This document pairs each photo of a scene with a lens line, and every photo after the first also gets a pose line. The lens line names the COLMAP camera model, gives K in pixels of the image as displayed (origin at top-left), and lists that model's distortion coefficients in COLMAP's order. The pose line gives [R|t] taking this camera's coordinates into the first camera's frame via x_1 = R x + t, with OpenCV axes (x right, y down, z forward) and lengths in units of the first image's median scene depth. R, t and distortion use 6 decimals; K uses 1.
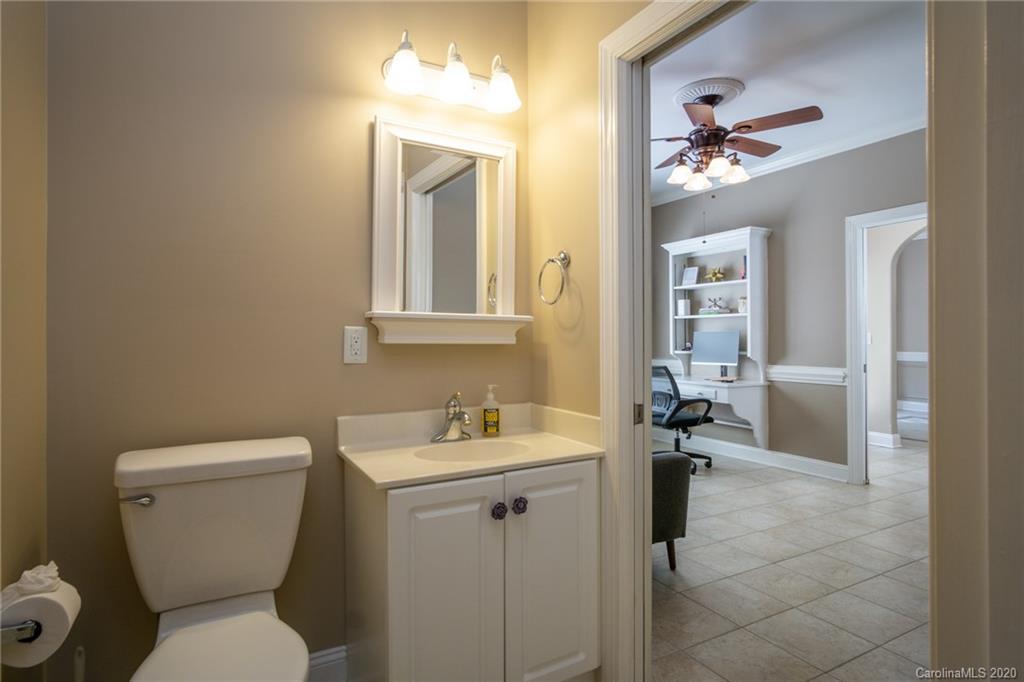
lens RADIAL K [[543.8, 0, 486.0], [0, 543.8, 337.4], [0, 0, 1]] dist [-0.016144, 0.000339]
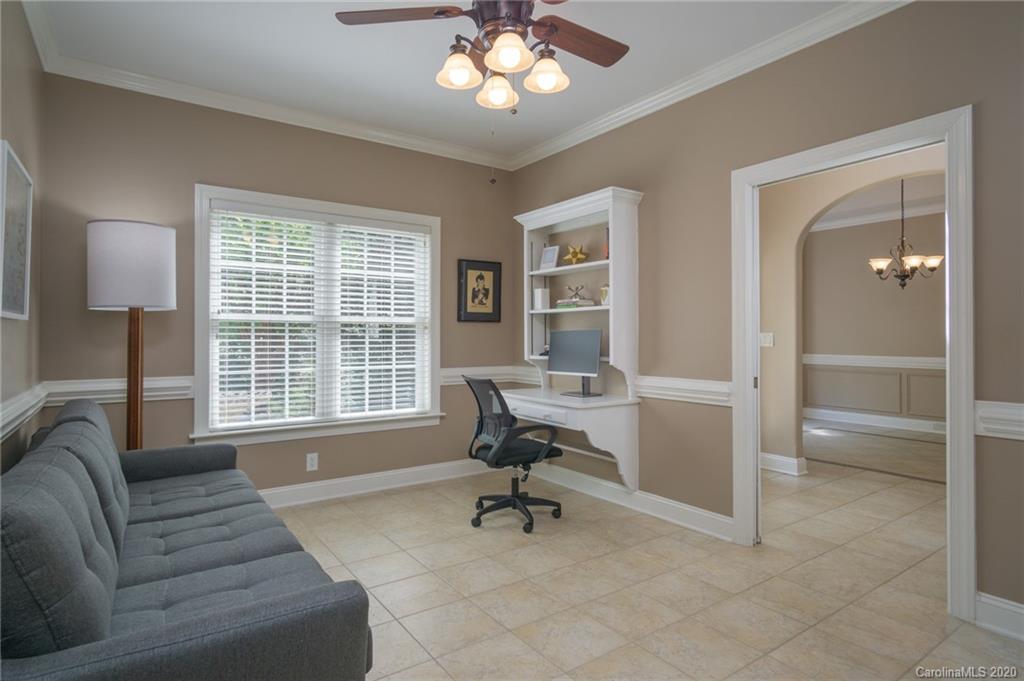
lens RADIAL K [[543.8, 0, 486.0], [0, 543.8, 336.9], [0, 0, 1]] dist [-0.016144, 0.000339]
pose [[0.994031, 0.001610, 0.109089, 0.231813], [-0.001753, 0.999998, 0.001211, -0.002460], [-0.109087, -0.001395, 0.994031, 0.281361]]
